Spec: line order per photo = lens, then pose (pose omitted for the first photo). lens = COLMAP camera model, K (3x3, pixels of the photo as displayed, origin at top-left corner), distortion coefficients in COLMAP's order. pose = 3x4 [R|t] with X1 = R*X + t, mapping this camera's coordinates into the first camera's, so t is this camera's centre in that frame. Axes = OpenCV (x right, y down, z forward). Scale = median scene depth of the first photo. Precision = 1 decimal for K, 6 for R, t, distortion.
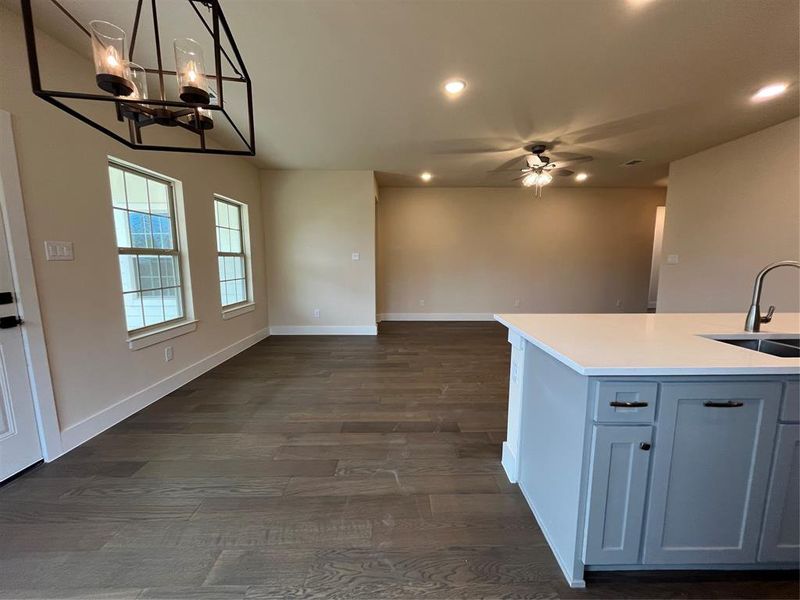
lens RADIAL K [[323.8, 0, 400.0], [0, 323.8, 300.0], [0, 0, 1]] dist [0.000102, -0.000192]
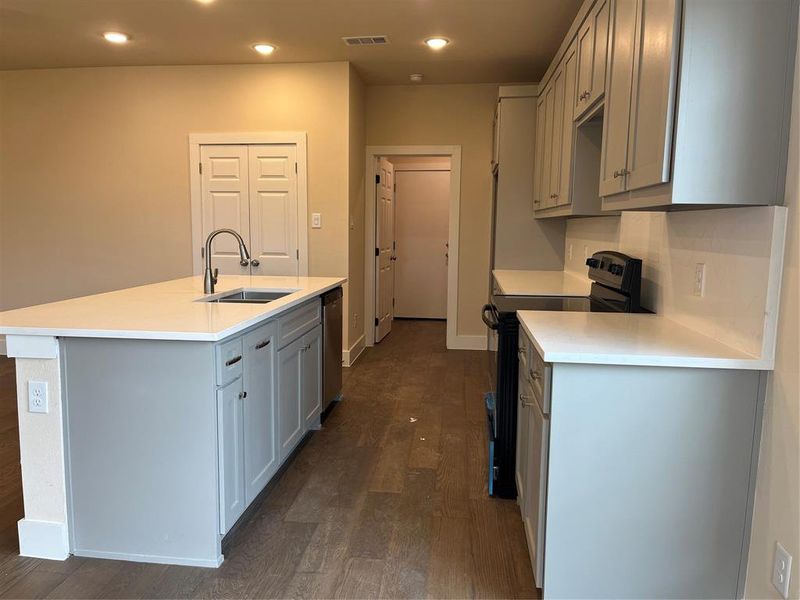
lens RADIAL K [[605.8, 0, 400.0], [0, 605.8, 300.0], [0, 0, 1]] dist [0.003463, -0.000252]
pose [[0.117126, -0.114779, 0.986462, -0.827352], [0.109148, 0.988769, 0.102087, -0.017693], [-0.987101, 0.095714, 0.128338, 0.121515]]
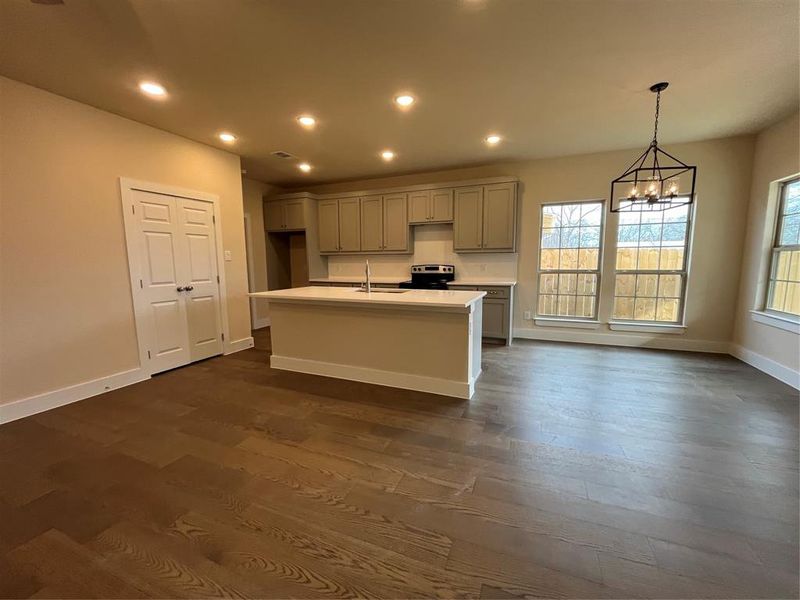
lens RADIAL K [[323.8, 0, 400.0], [0, 323.8, 300.0], [0, 0, 1]] dist [0.000102, -0.000192]
pose [[-0.921202, -0.042330, 0.386775, 0.072094], [0.053836, 0.970635, 0.234454, -0.345675], [-0.385342, 0.236802, -0.891872, 2.794226]]
